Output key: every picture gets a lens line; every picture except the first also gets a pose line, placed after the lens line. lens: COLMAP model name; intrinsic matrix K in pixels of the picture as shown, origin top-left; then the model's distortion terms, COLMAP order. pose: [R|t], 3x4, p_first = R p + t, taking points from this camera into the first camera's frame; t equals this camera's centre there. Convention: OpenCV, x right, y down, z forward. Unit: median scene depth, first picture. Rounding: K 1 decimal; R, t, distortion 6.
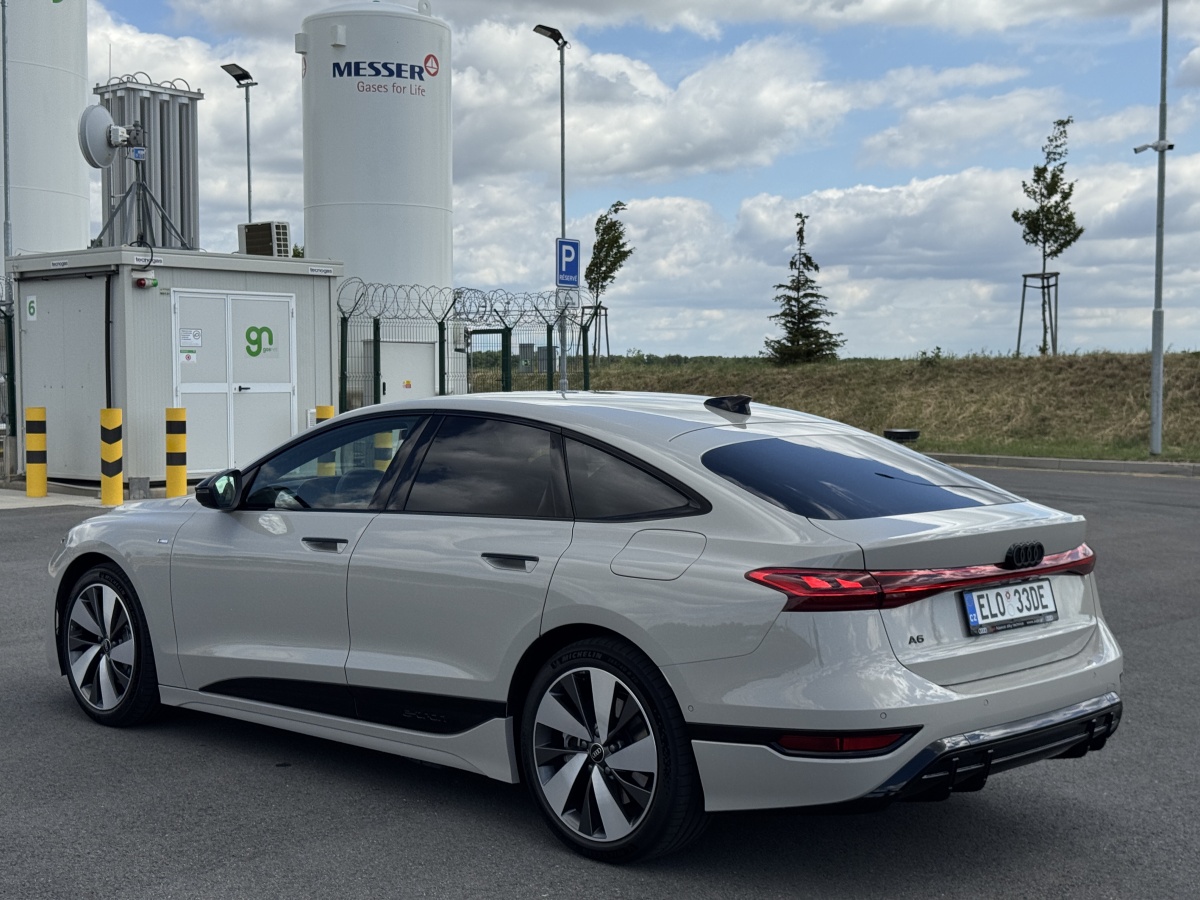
lens RADIAL K [[1679.1, 0, 600.0], [0, 1679.1, 450.0], [0, 0, 1]] dist [0.221624, -0.497100]
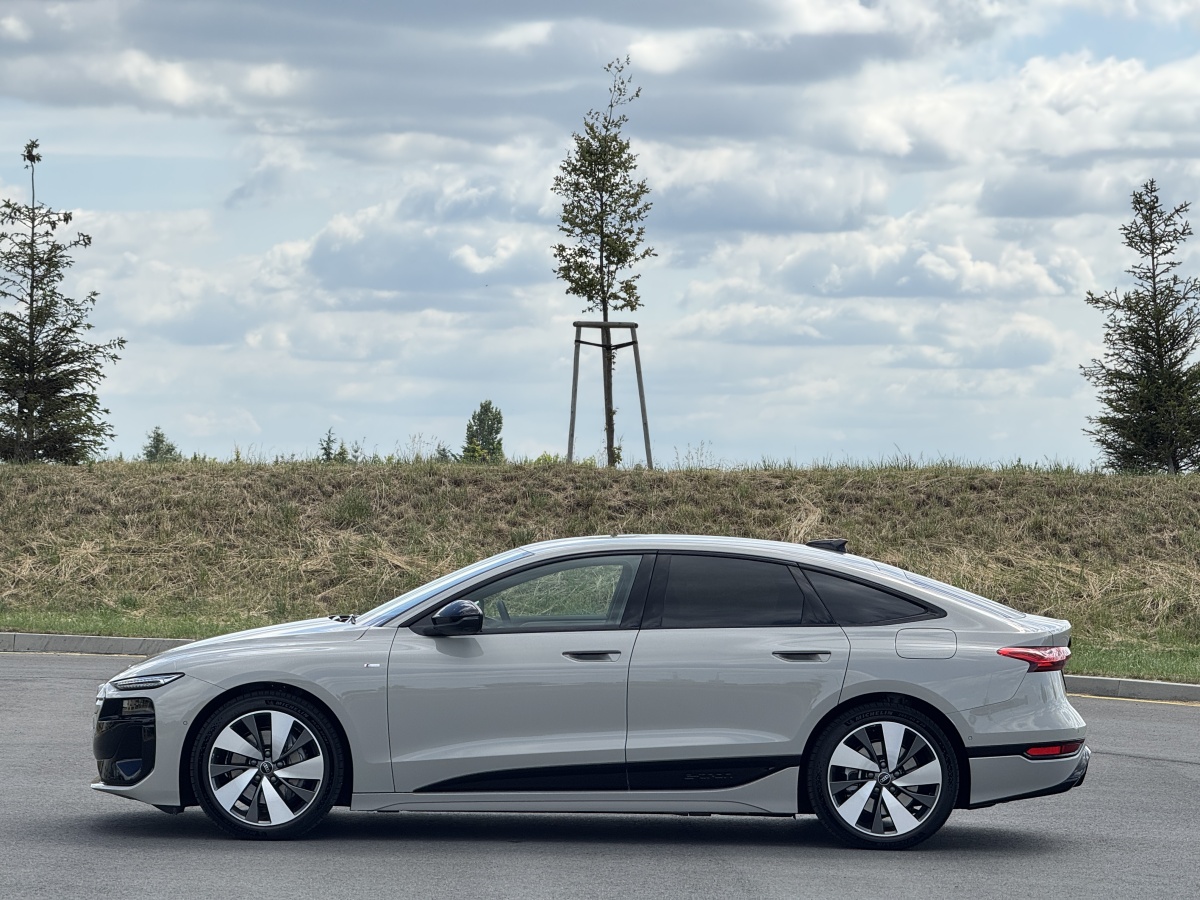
lens RADIAL K [[4241.8, 0, 600.0], [0, 4241.8, 450.0], [0, 0, 1]] dist [0.314735, -3.945619]
pose [[0.705585, 0.013509, 0.708497, -0.789506], [0.019373, 0.999077, -0.038343, 0.007536], [-0.708361, 0.040780, 0.704672, -0.412868]]
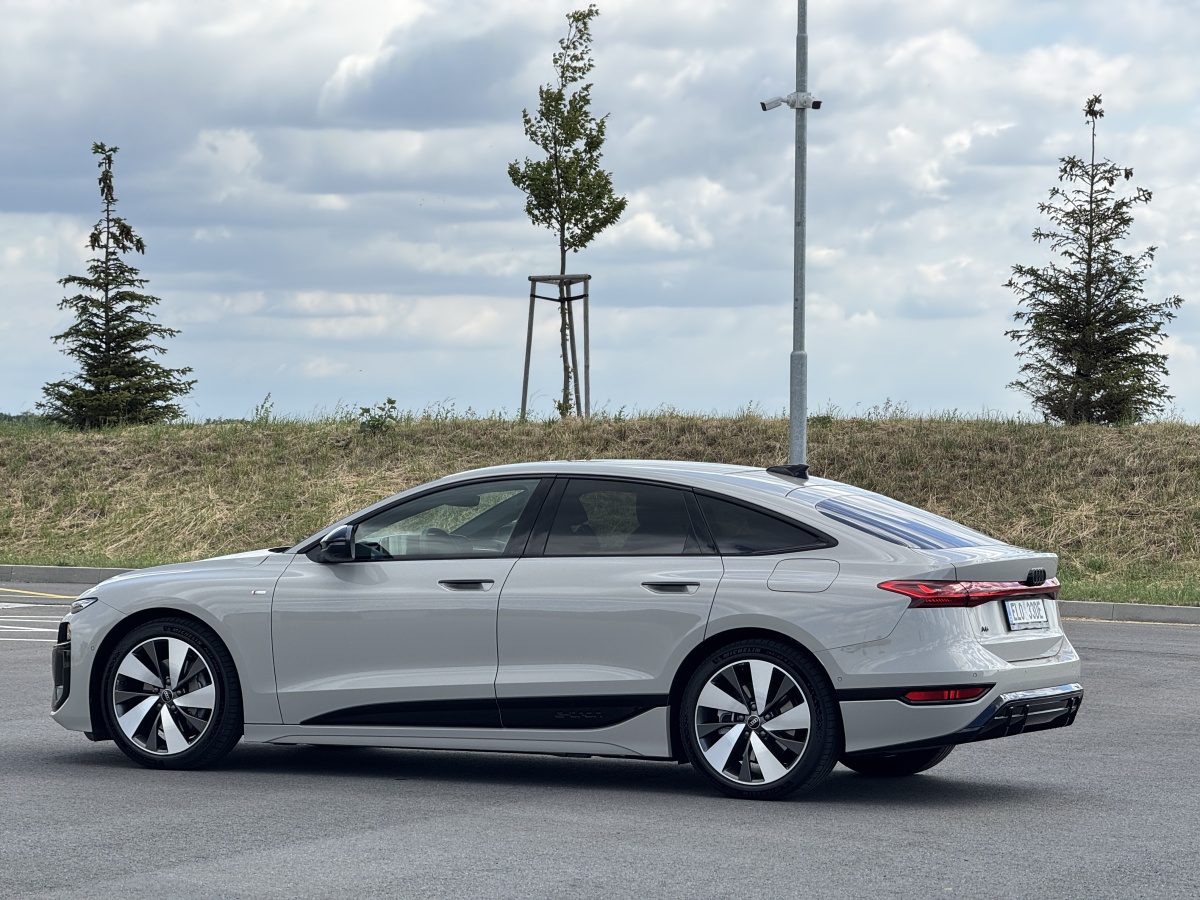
lens RADIAL K [[4241.8, 0, 600.0], [0, 4241.8, 450.0], [0, 0, 1]] dist [0.314735, -3.945619]
pose [[0.943495, 0.009457, 0.331250, -0.349331], [0.004995, 0.999073, -0.042750, 0.029015], [-0.331348, 0.041989, 0.942574, -0.613693]]
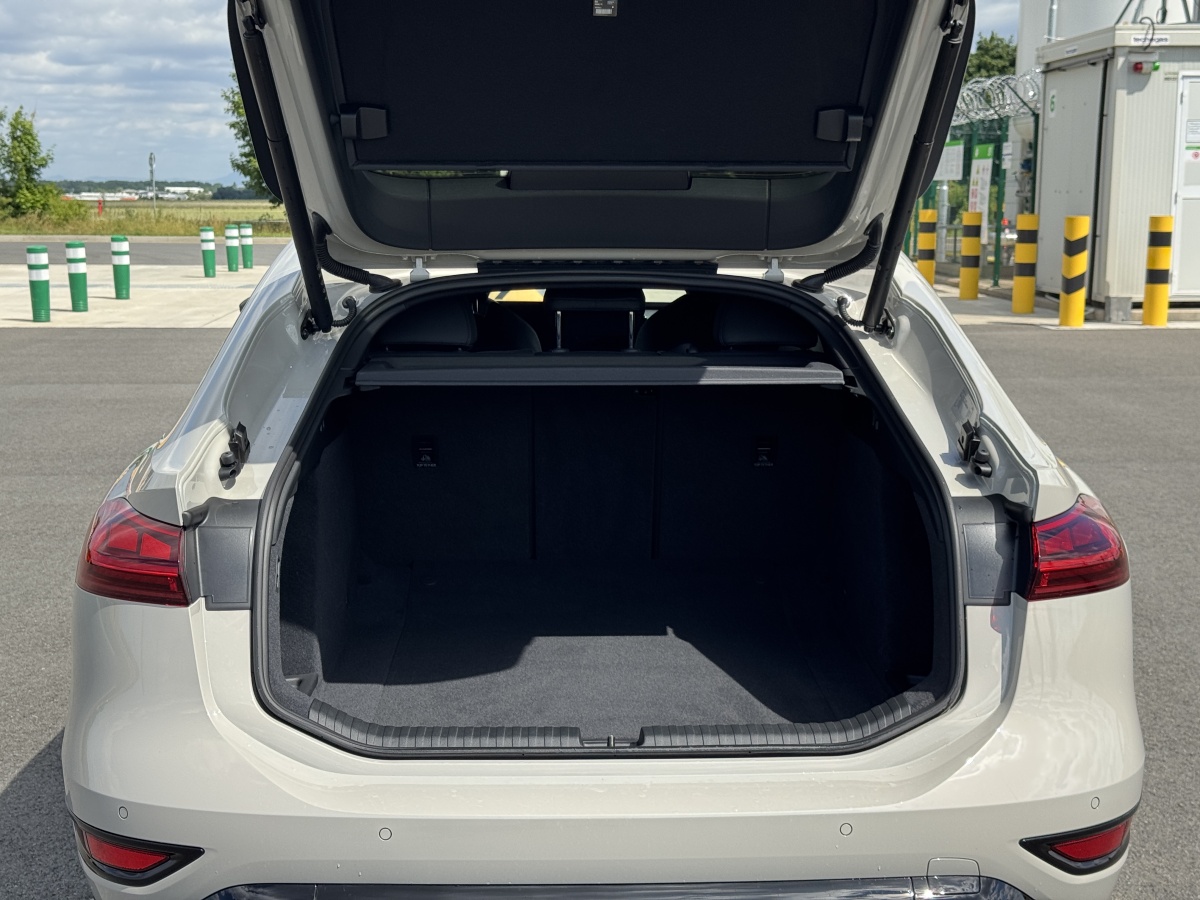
lens RADIAL K [[1679.1, 0, 600.0], [0, 1679.1, 450.0], [0, 0, 1]] dist [0.221624, -0.497100]
pose [[0.712059, 0.110923, -0.693302, 0.152612], [-0.034048, 0.991735, 0.123701, -0.005007], [0.701293, -0.064476, 0.709951, 0.184149]]
